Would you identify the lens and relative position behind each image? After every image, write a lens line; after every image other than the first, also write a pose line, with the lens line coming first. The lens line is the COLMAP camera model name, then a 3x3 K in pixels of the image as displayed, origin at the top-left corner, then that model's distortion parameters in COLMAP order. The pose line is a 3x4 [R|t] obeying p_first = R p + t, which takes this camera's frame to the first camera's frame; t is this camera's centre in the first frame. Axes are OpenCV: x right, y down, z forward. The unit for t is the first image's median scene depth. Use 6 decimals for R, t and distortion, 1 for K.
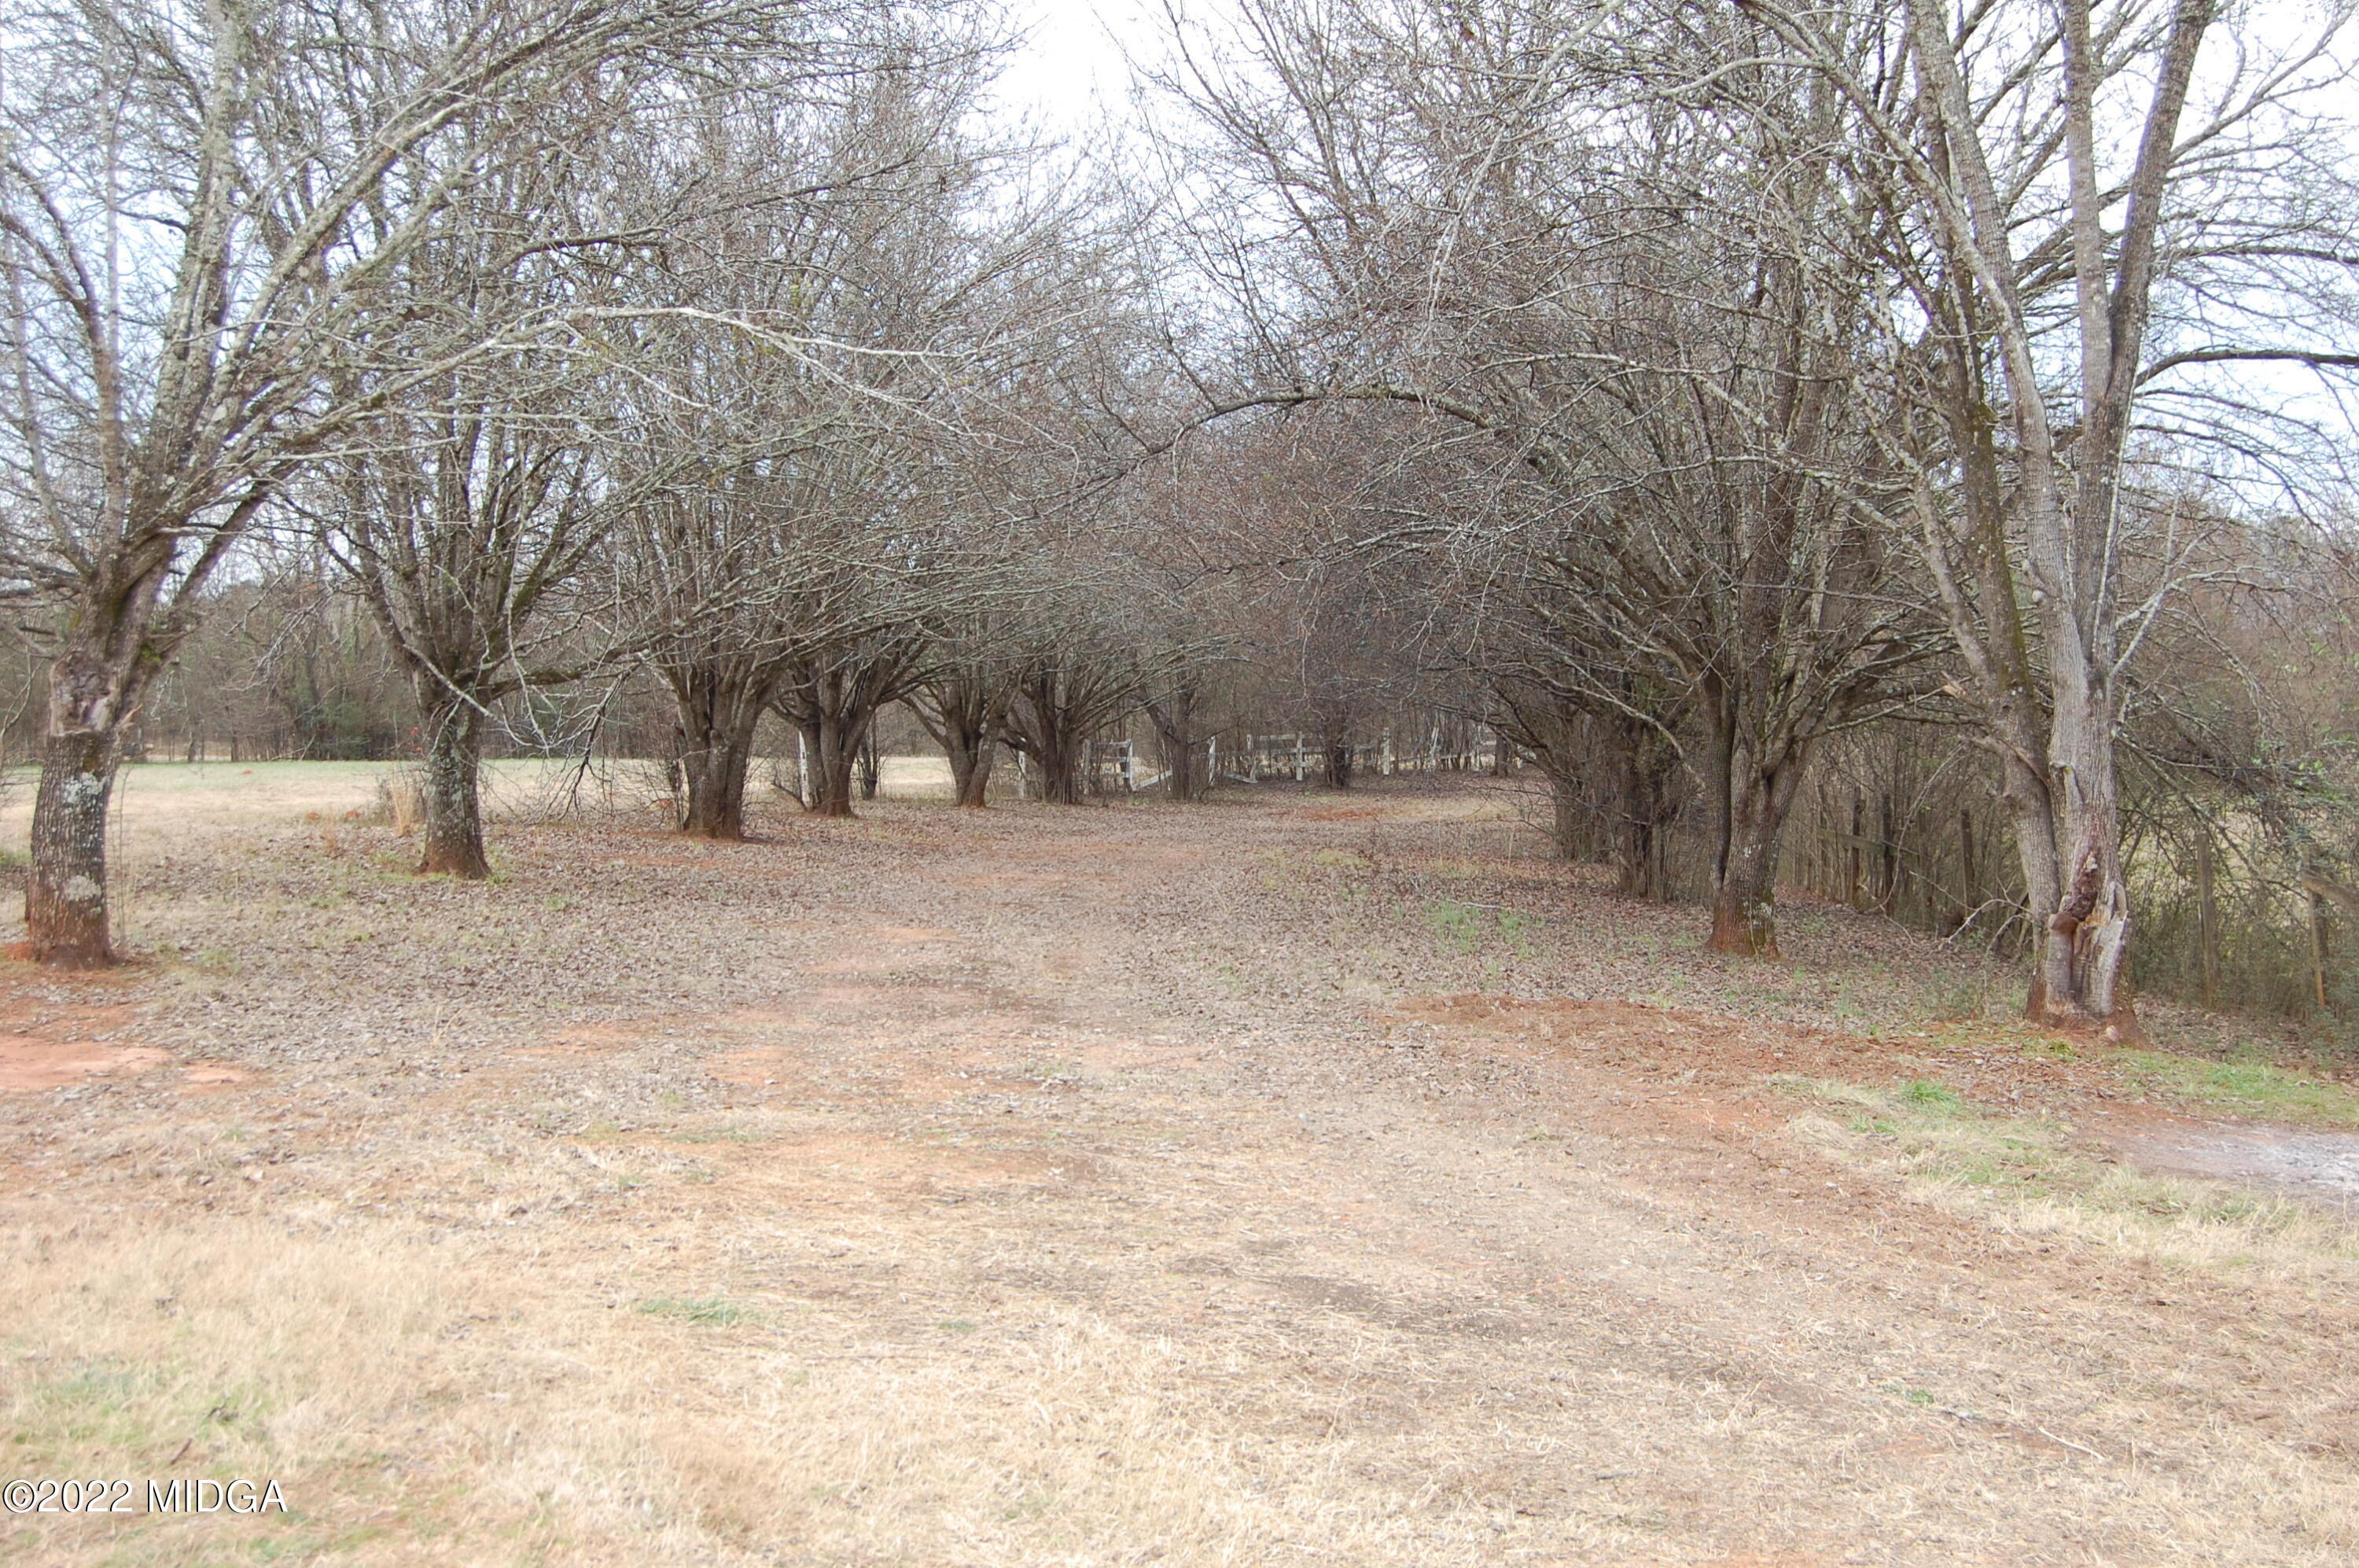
lens RADIAL K [[2757.0, 0, 1239.6], [0, 2757.0, 784.6], [0, 0, 1]] dist [-0.046046, -0.005543]
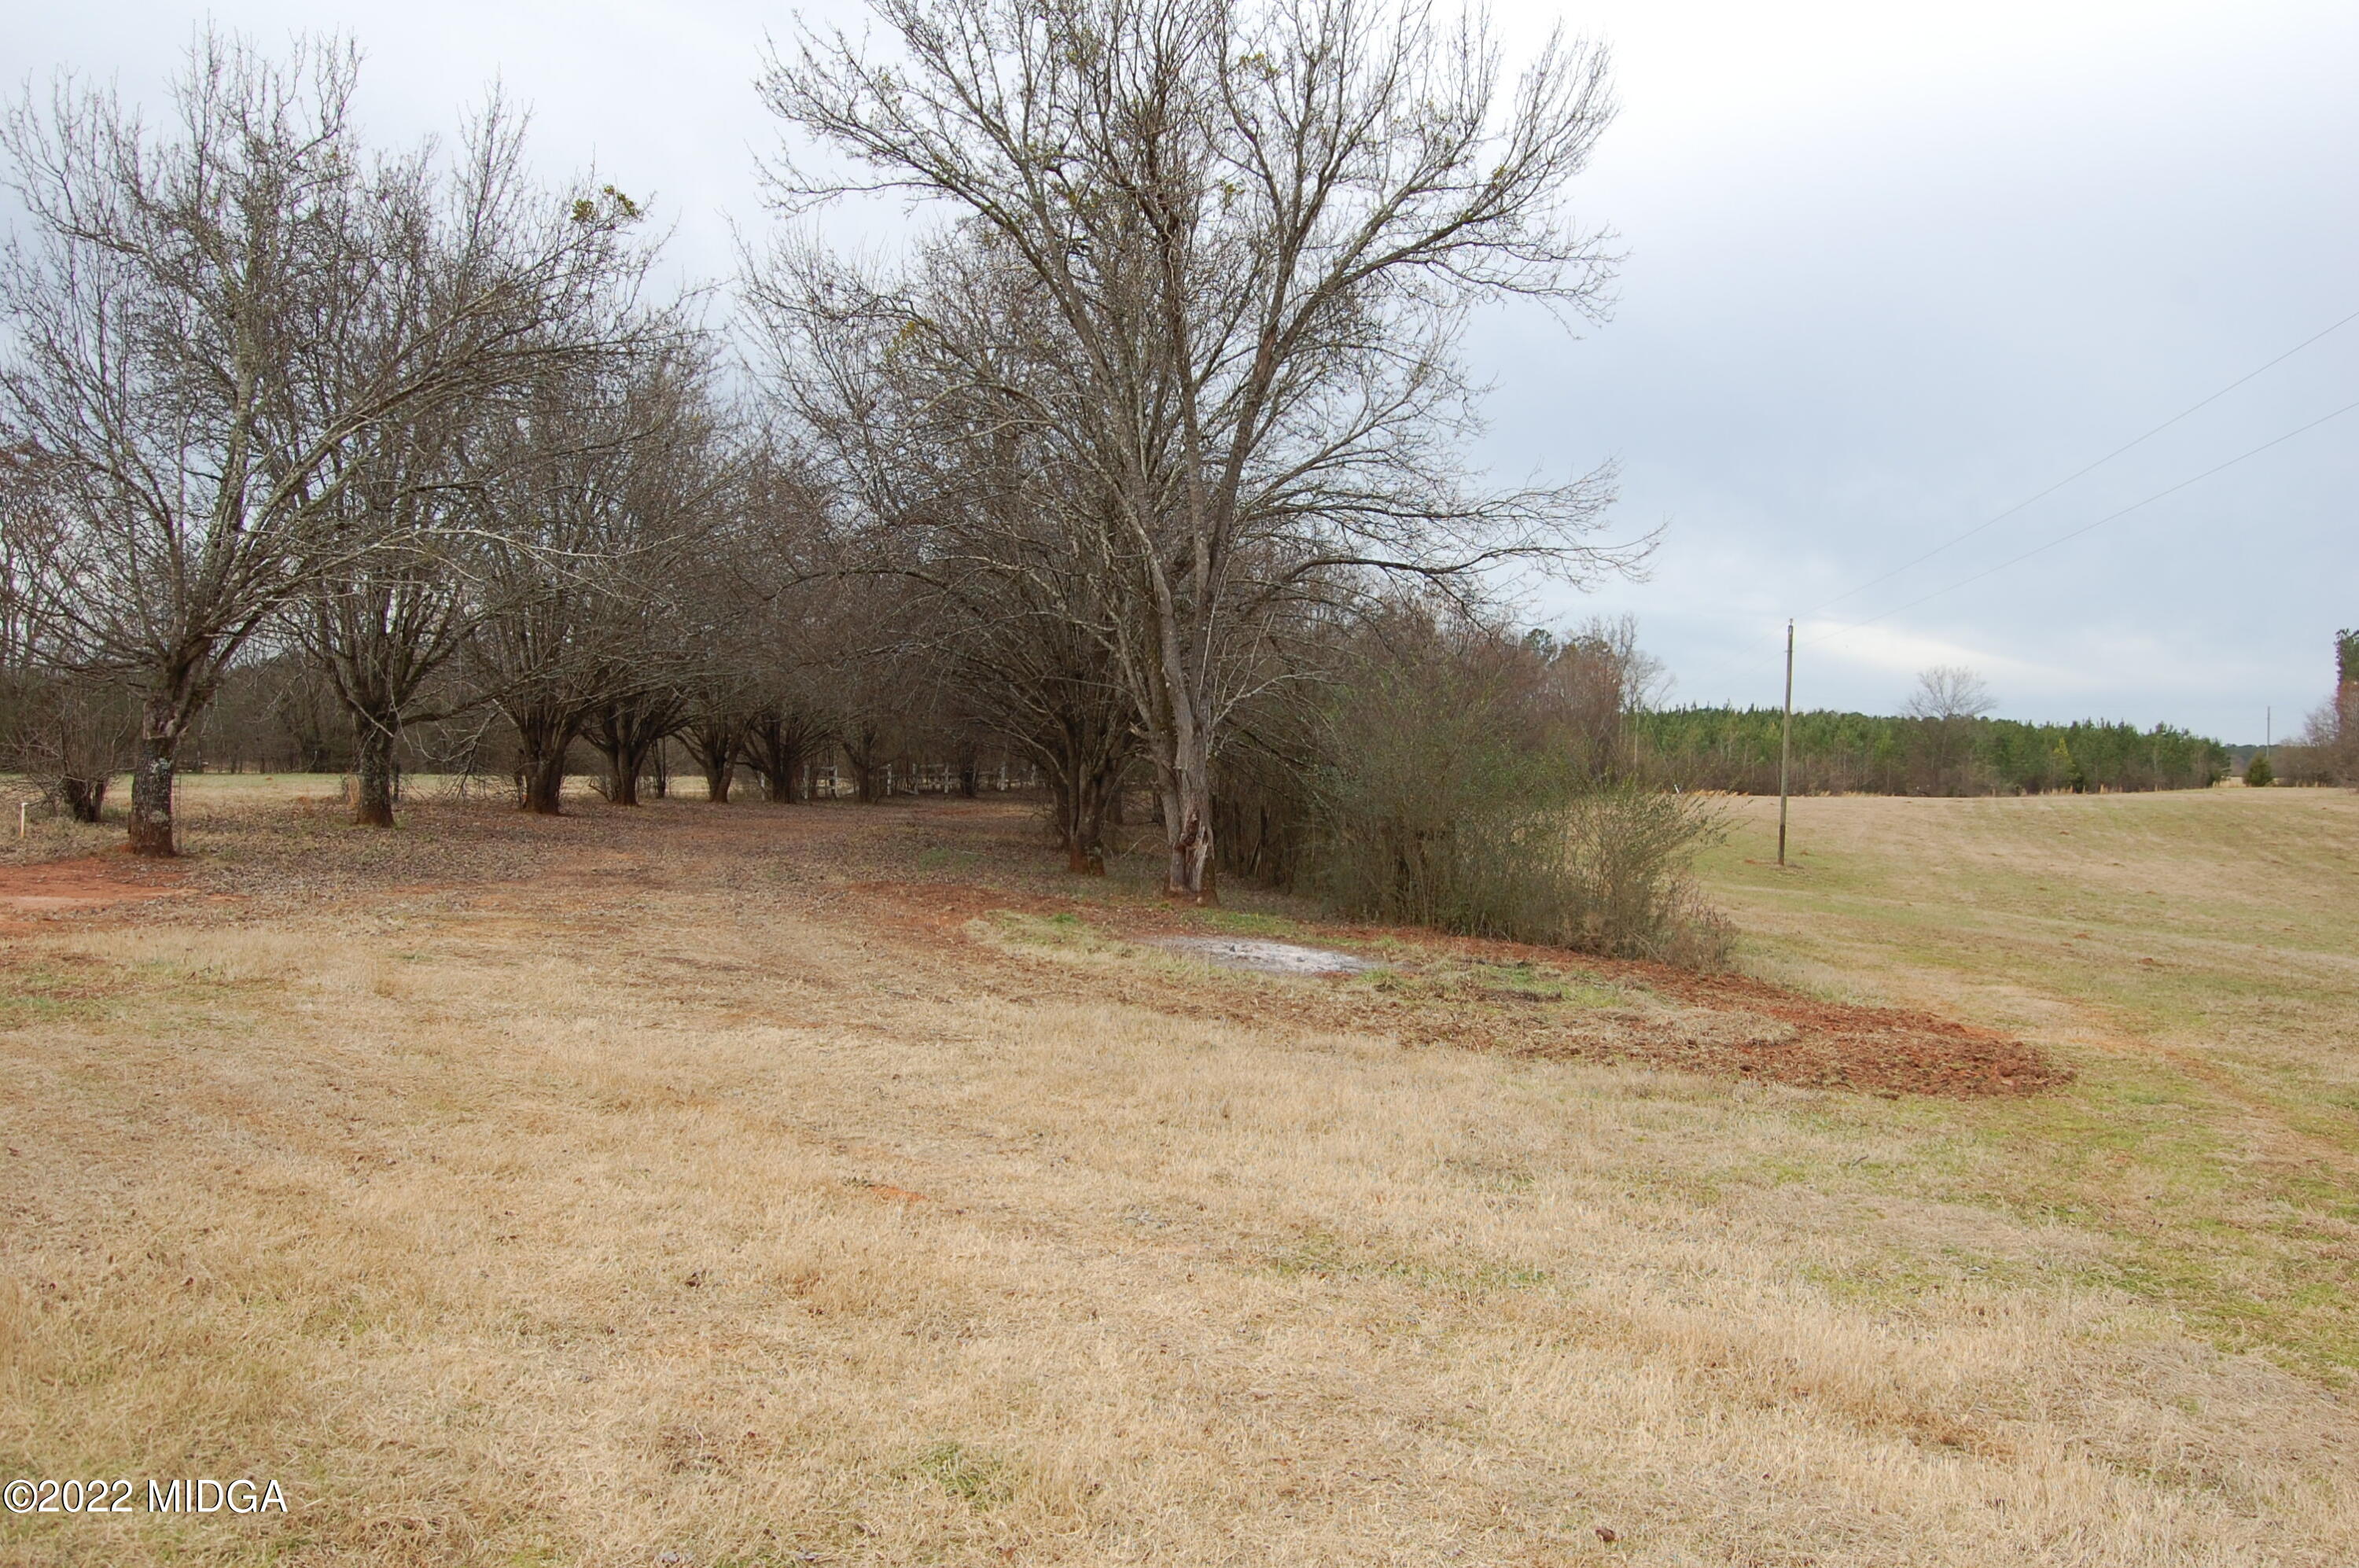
lens RADIAL K [[1853.3, 0, 1223.0], [0, 1853.3, 780.5], [0, 0, 1]] dist [-0.077442, 0.013539]
pose [[0.991333, 0.012151, 0.130812, 0.116042], [-0.010254, 0.999832, -0.015163, 0.016718], [-0.130974, 0.013690, 0.991291, -0.272985]]
